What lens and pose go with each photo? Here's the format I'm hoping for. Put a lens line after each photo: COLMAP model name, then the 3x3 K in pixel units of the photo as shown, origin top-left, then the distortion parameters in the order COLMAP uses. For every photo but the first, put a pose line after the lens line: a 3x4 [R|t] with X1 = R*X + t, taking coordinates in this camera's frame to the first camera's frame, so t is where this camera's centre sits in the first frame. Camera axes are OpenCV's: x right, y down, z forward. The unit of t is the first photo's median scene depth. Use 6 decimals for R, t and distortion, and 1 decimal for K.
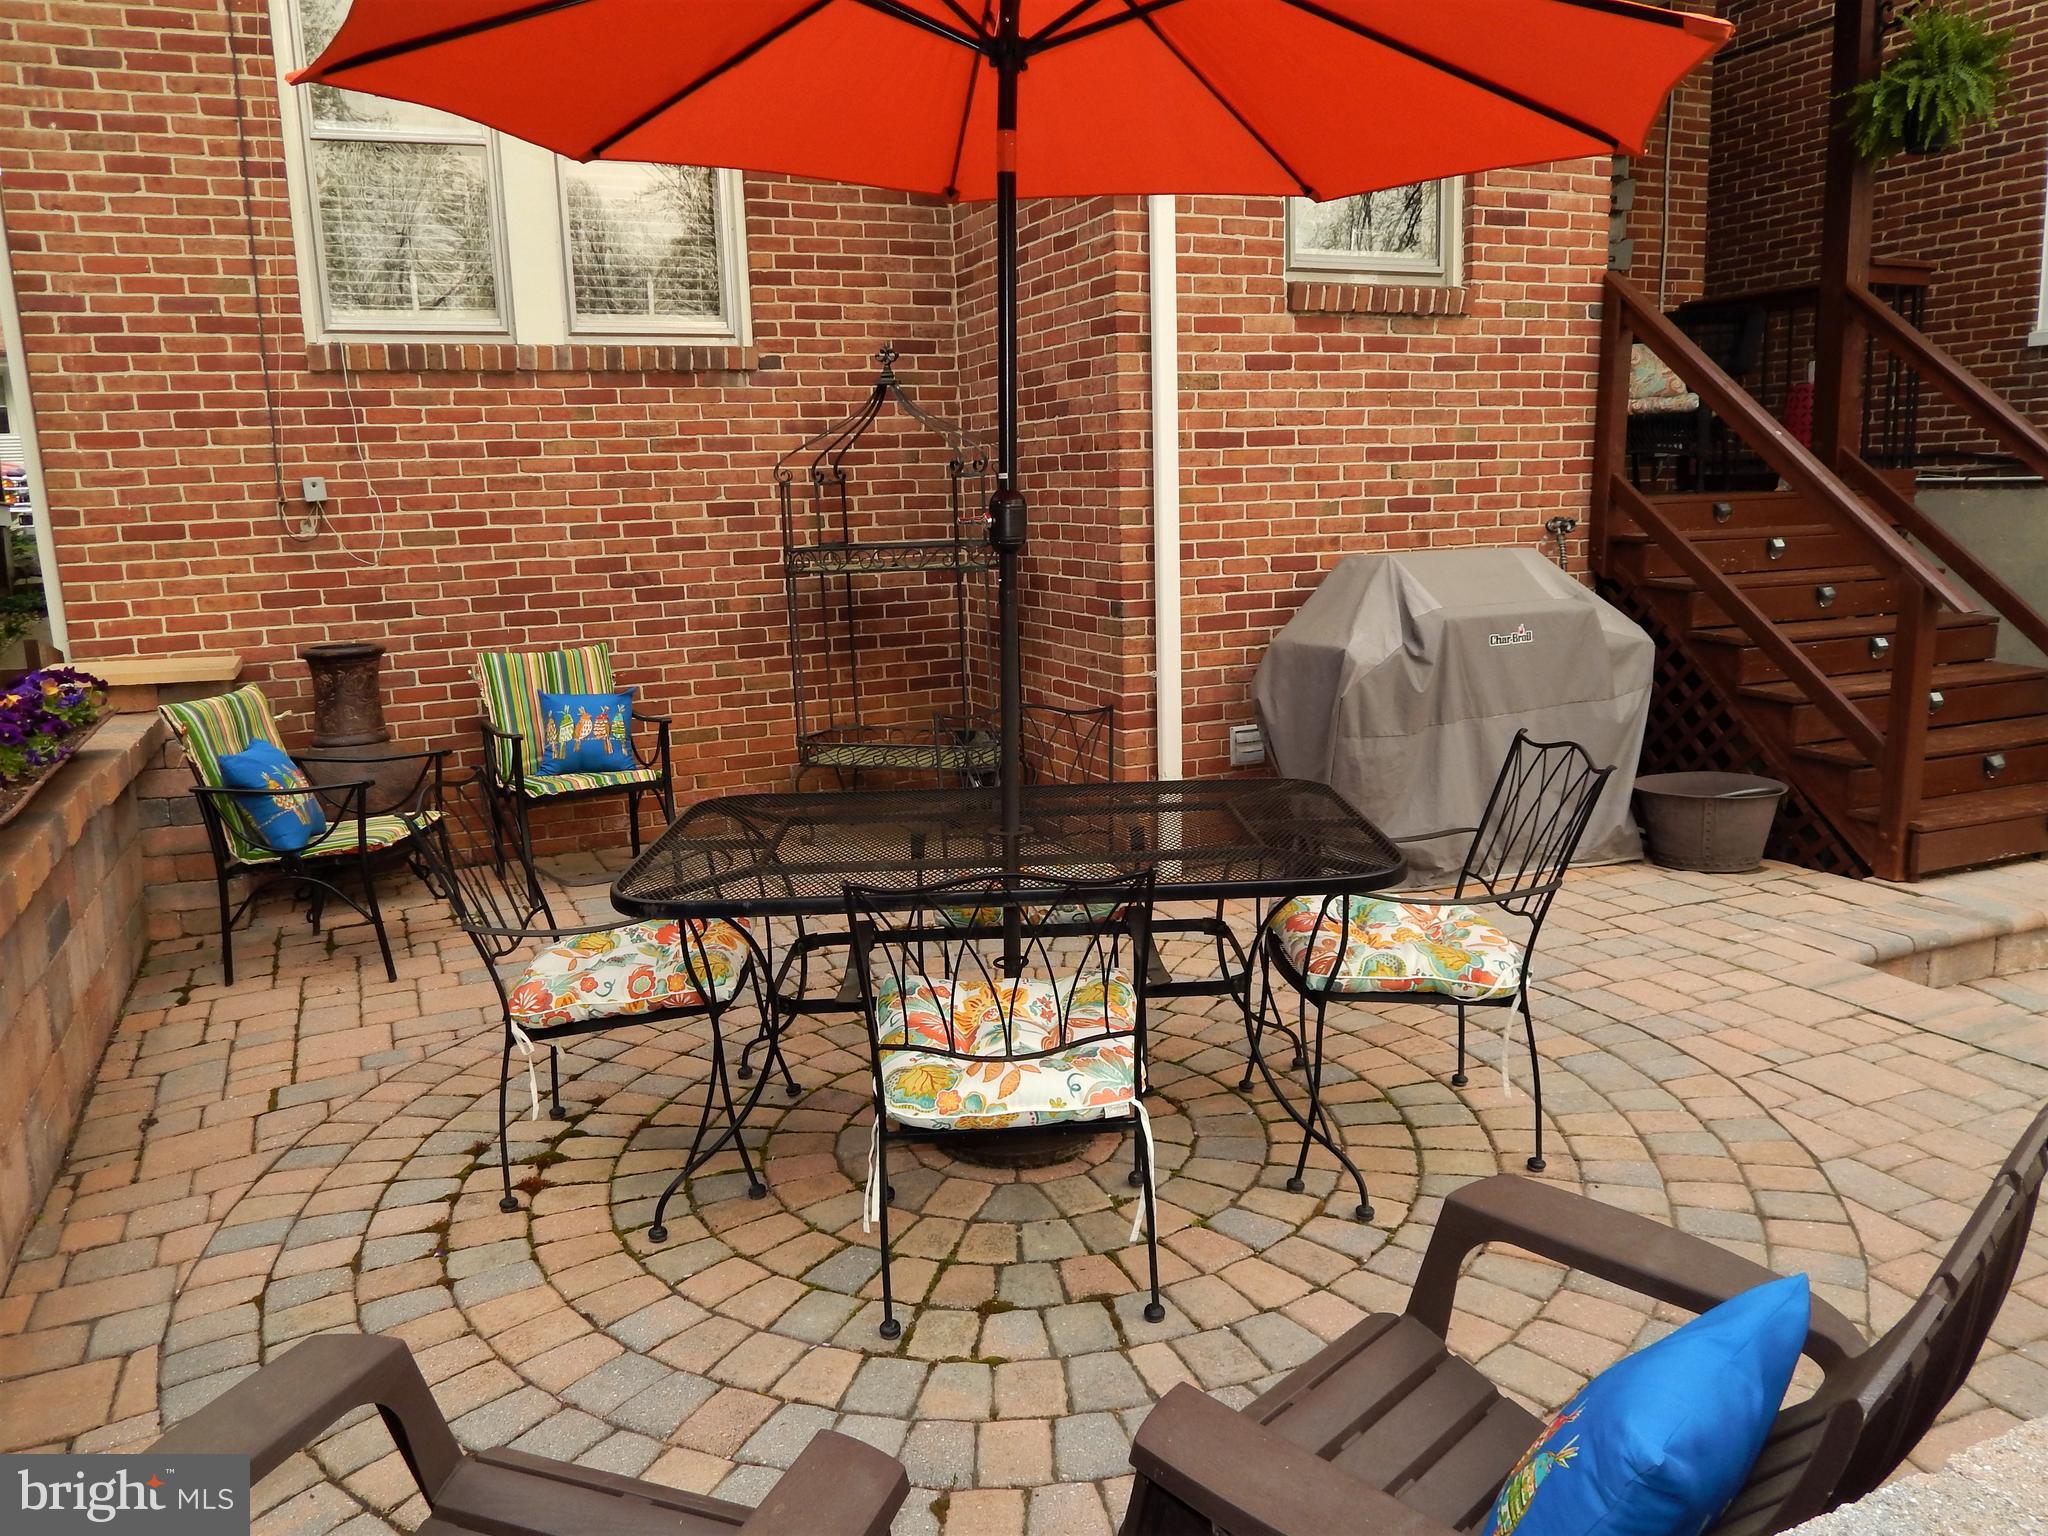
lens RADIAL K [[1530.2, 0, 1024.0], [0, 1530.2, 768.0], [0, 0, 1]] dist [-0.003296, -0.004353]
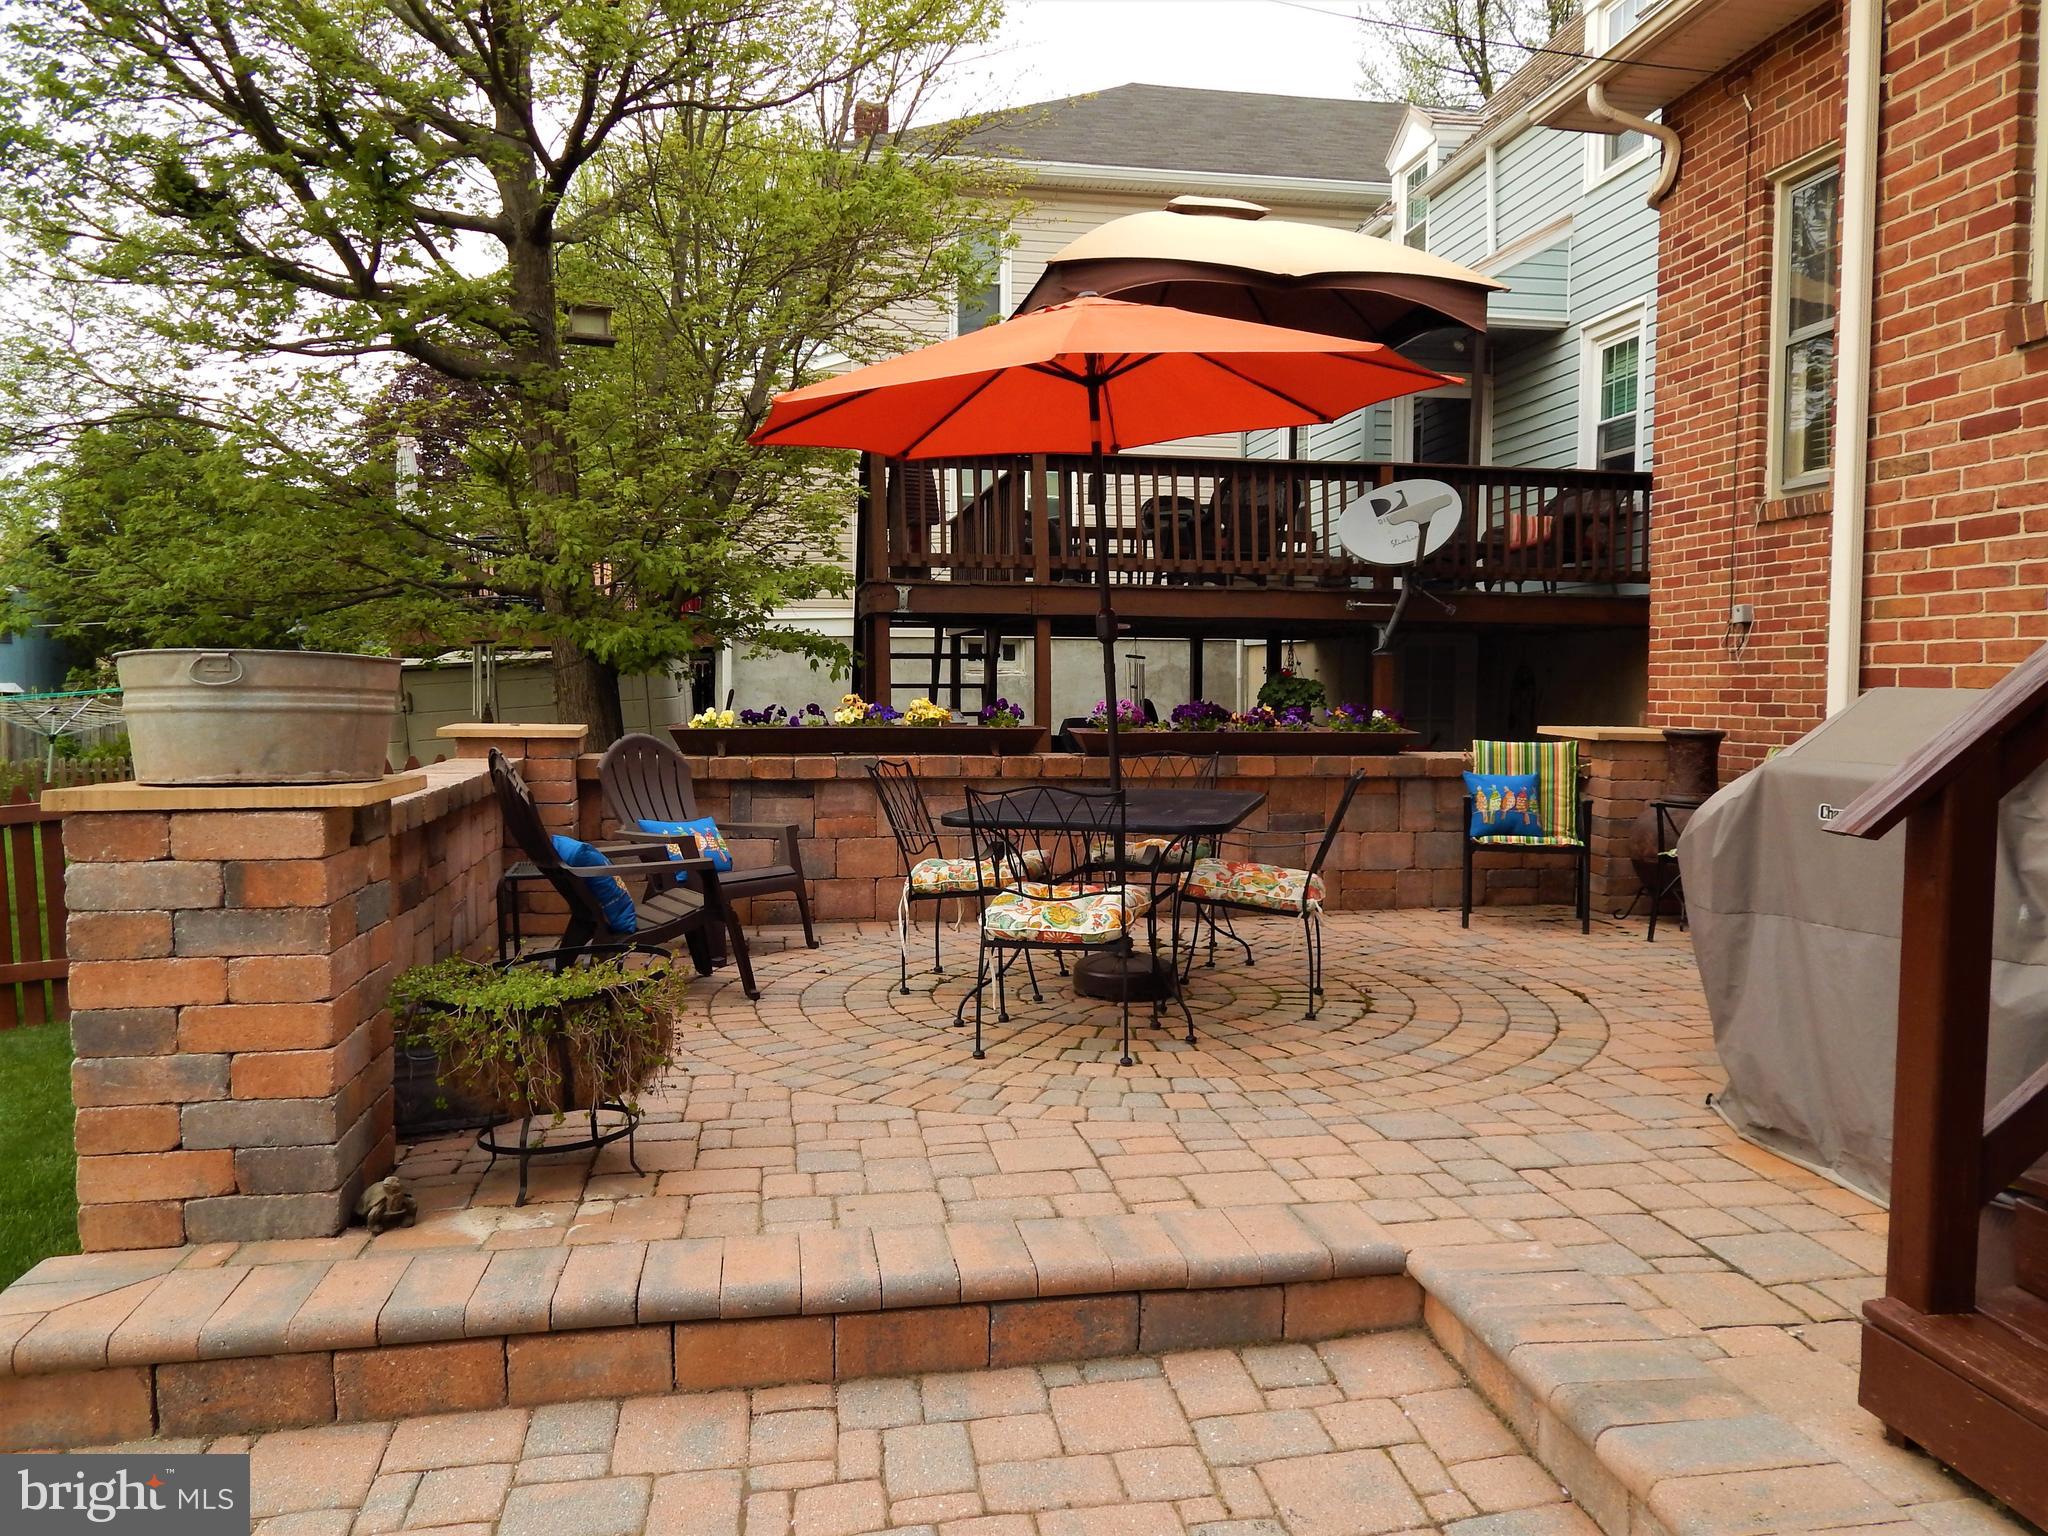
lens RADIAL K [[1530.2, 0, 1024.0], [0, 1530.2, 768.0], [0, 0, 1]] dist [-0.003296, -0.004353]
pose [[-0.259555, 0.084825, -0.961996, 0.987622], [-0.174469, 0.975625, 0.133100, -0.122775], [0.949838, 0.202386, -0.238429, 0.770376]]
